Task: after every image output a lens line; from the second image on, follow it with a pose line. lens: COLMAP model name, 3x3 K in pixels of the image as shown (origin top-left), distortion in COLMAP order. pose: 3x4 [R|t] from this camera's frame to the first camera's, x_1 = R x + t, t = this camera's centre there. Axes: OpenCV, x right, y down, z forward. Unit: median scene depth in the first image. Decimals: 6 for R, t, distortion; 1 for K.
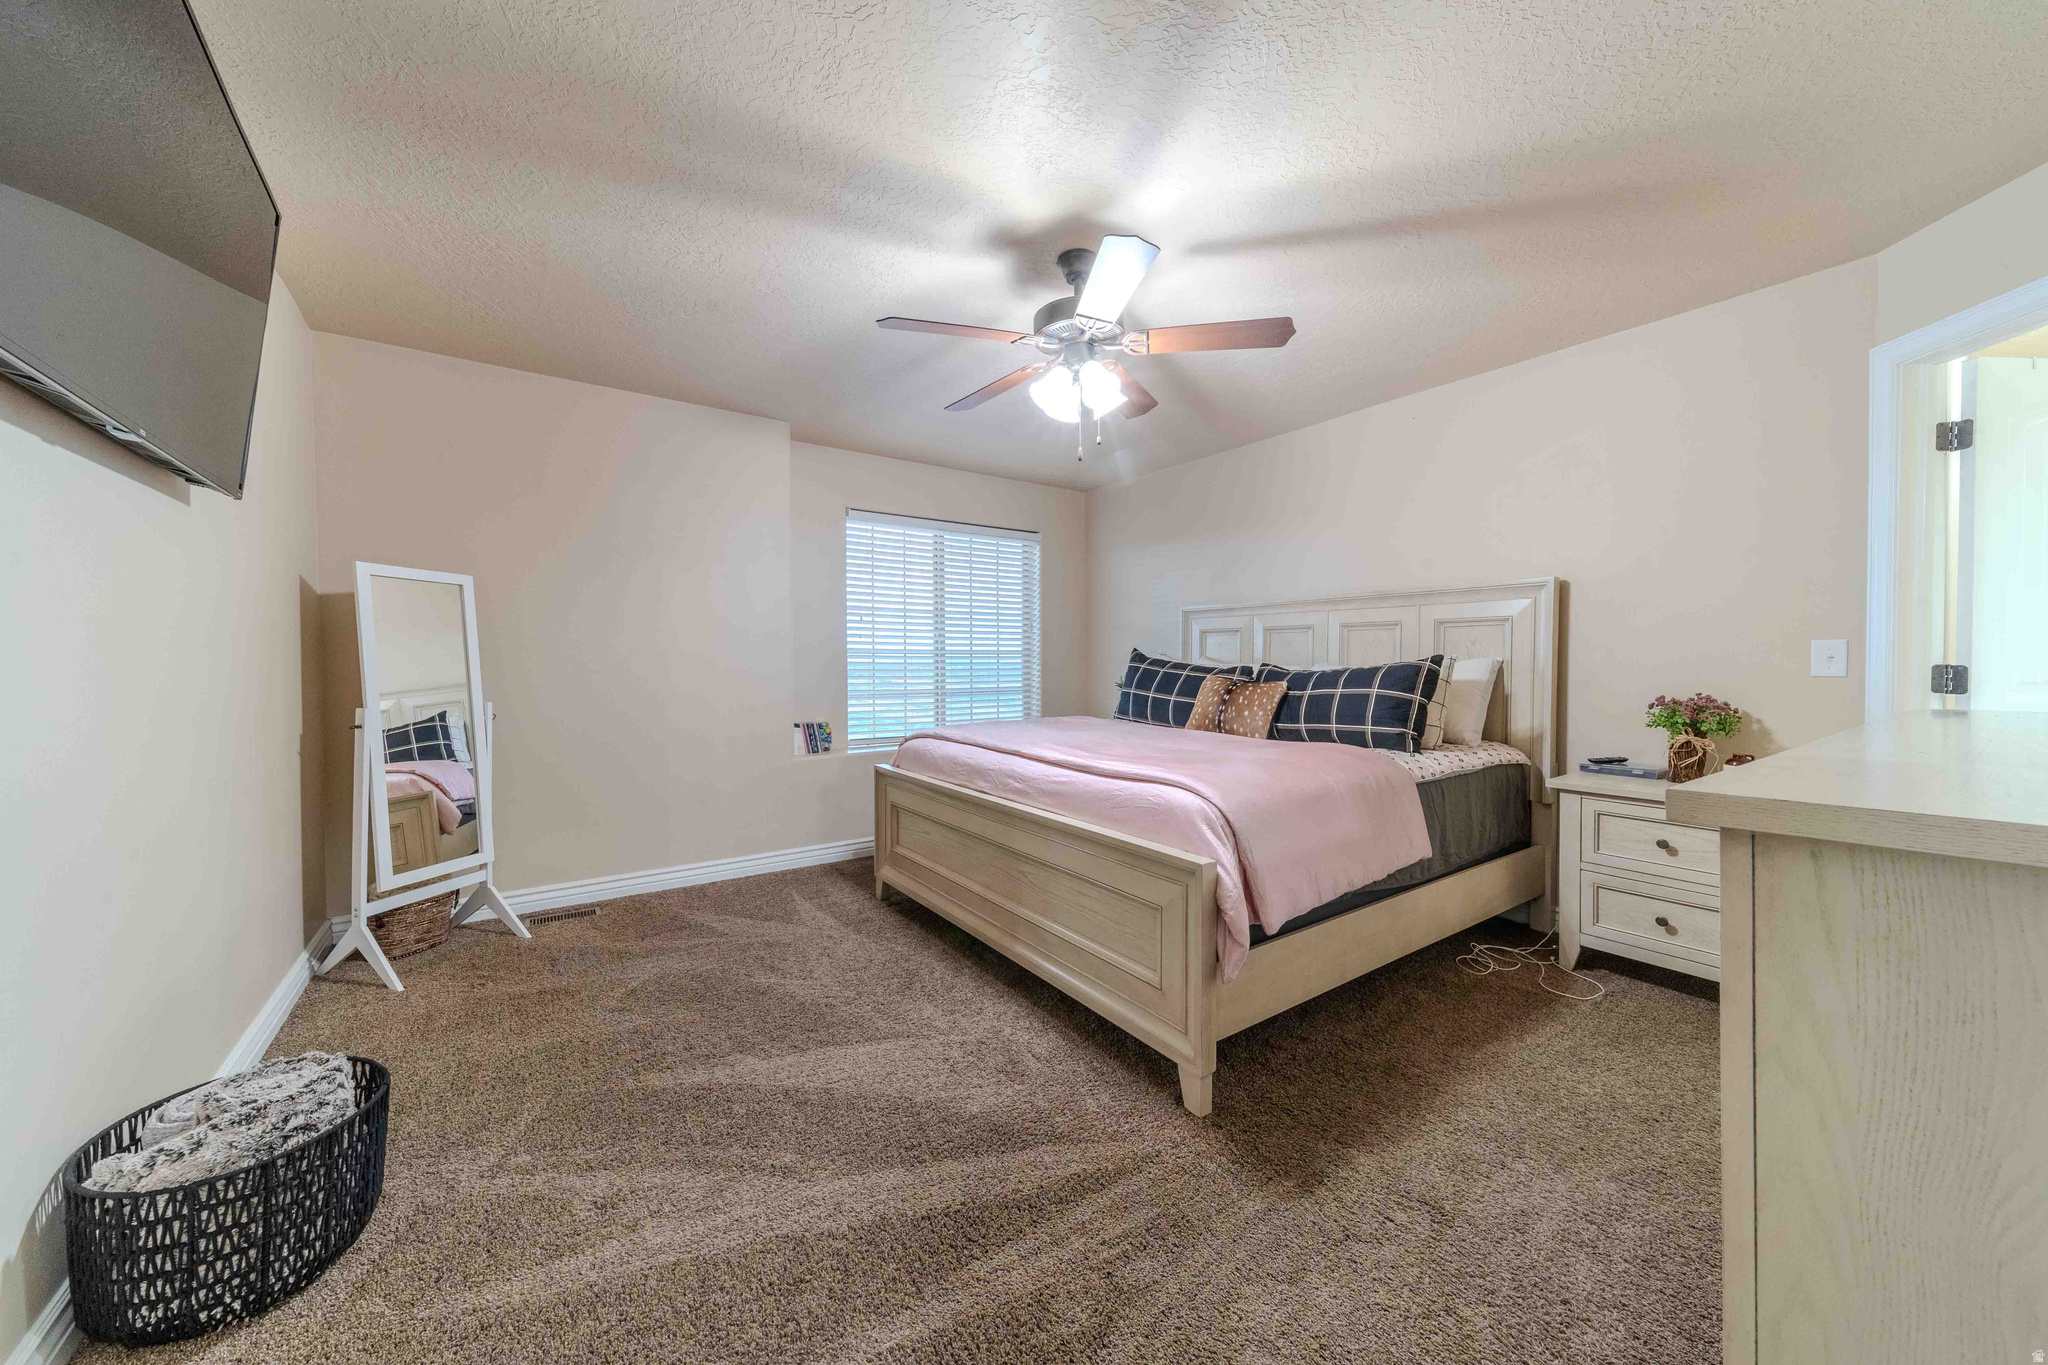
lens RADIAL K [[712.8, 0, 1020.2], [0, 712.8, 676.9], [0, 0, 1]] dist [0.013912, -0.003077]
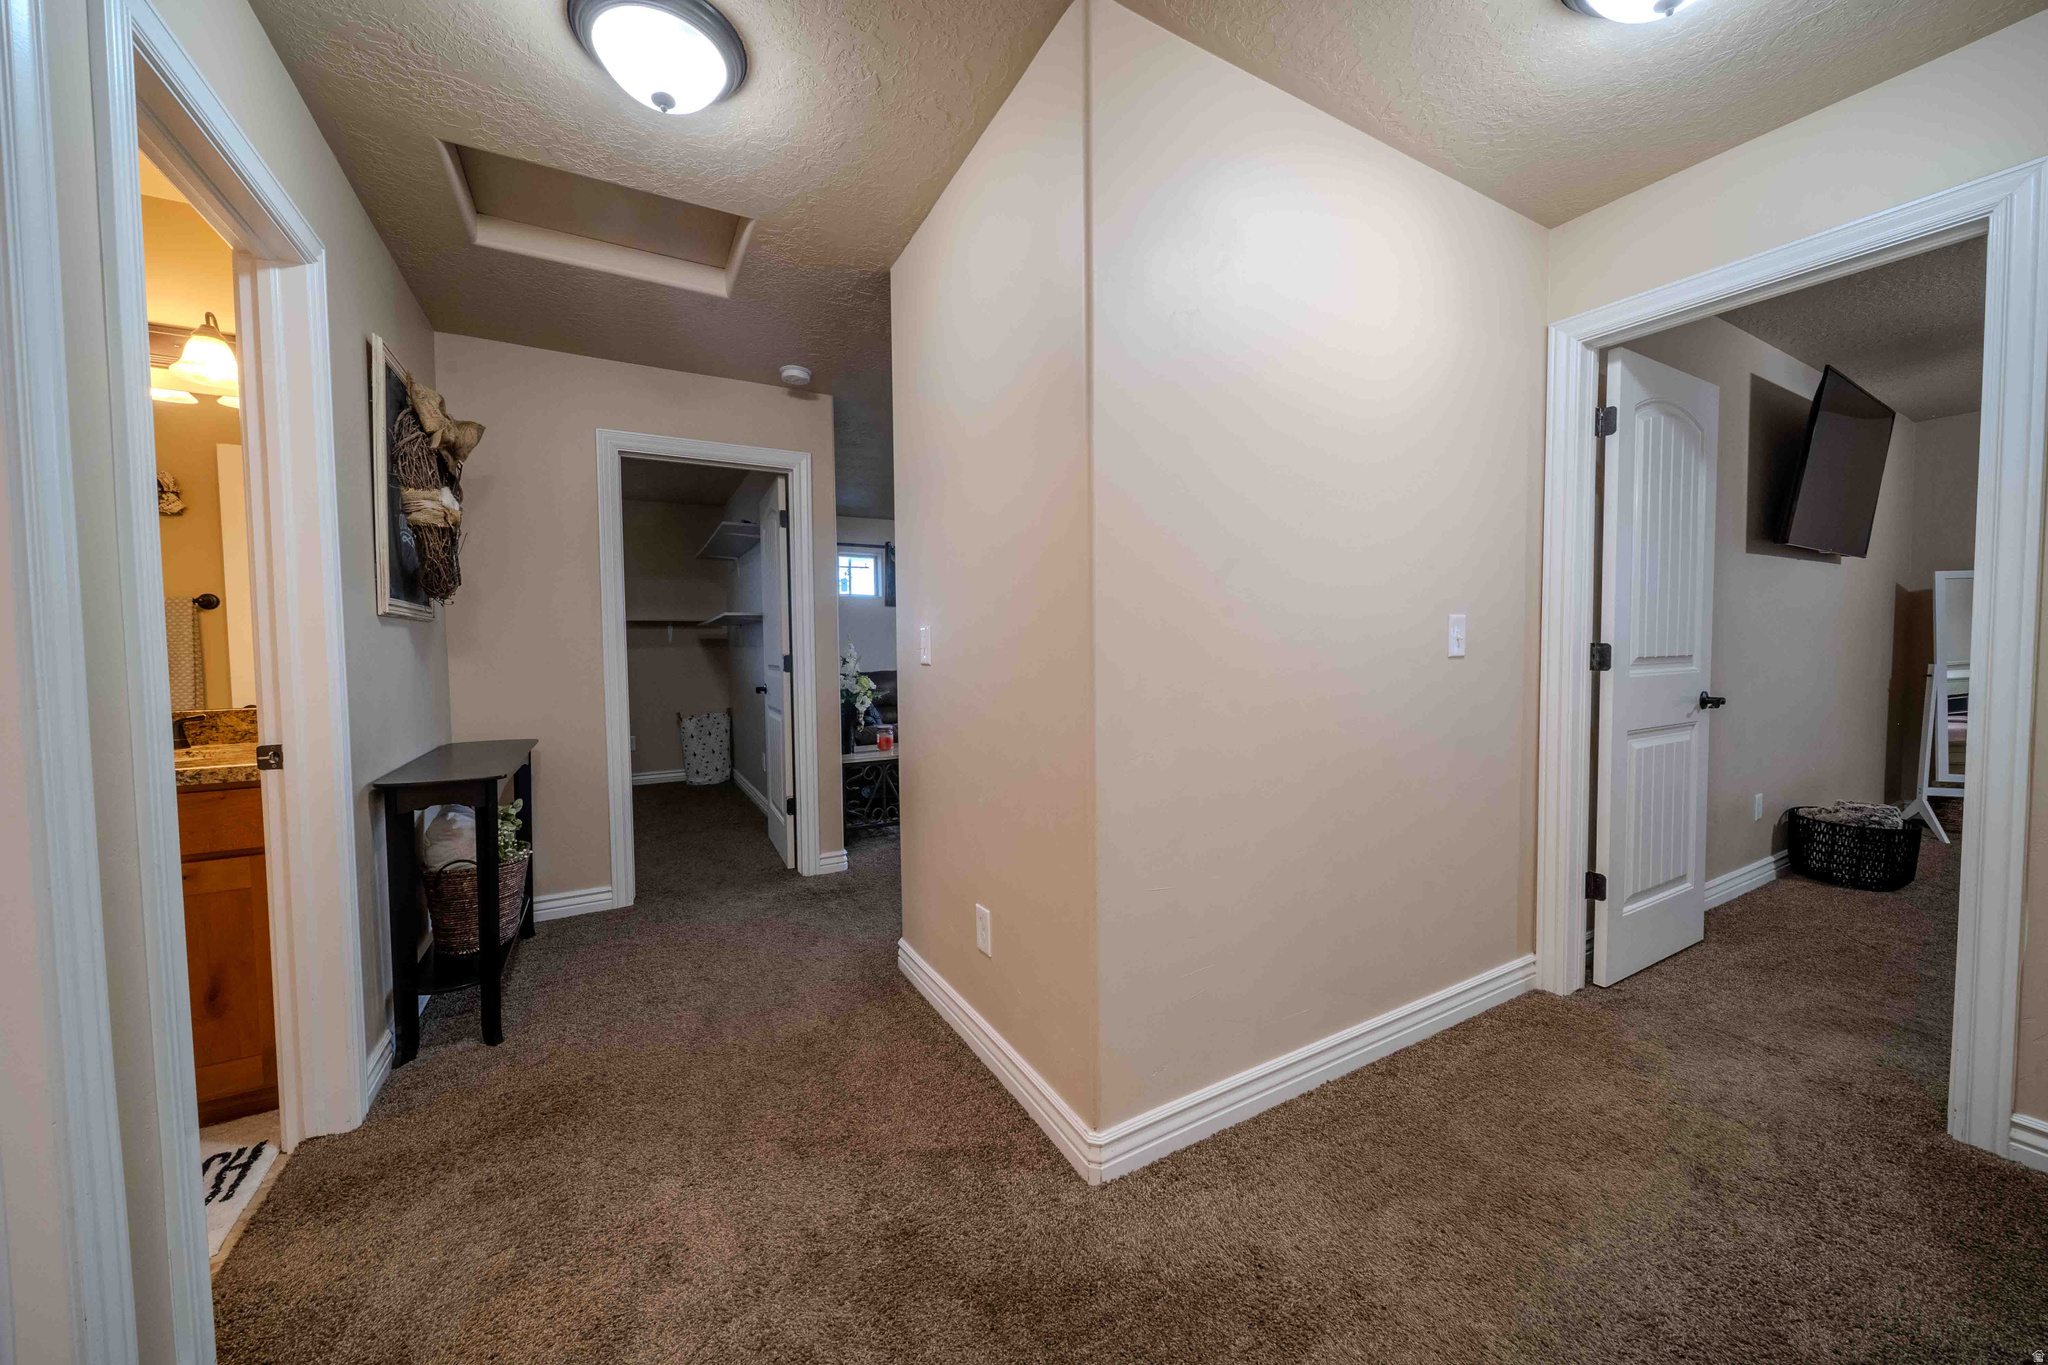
lens RADIAL K [[712.8, 0, 1020.2], [0, 712.8, 676.9], [0, 0, 1]] dist [0.013912, -0.003077]
pose [[-0.097756, 0.050658, -0.993920, 0.863210], [-0.007273, 0.998641, 0.051614, 0.003521], [0.995184, 0.012275, -0.097254, -0.843222]]
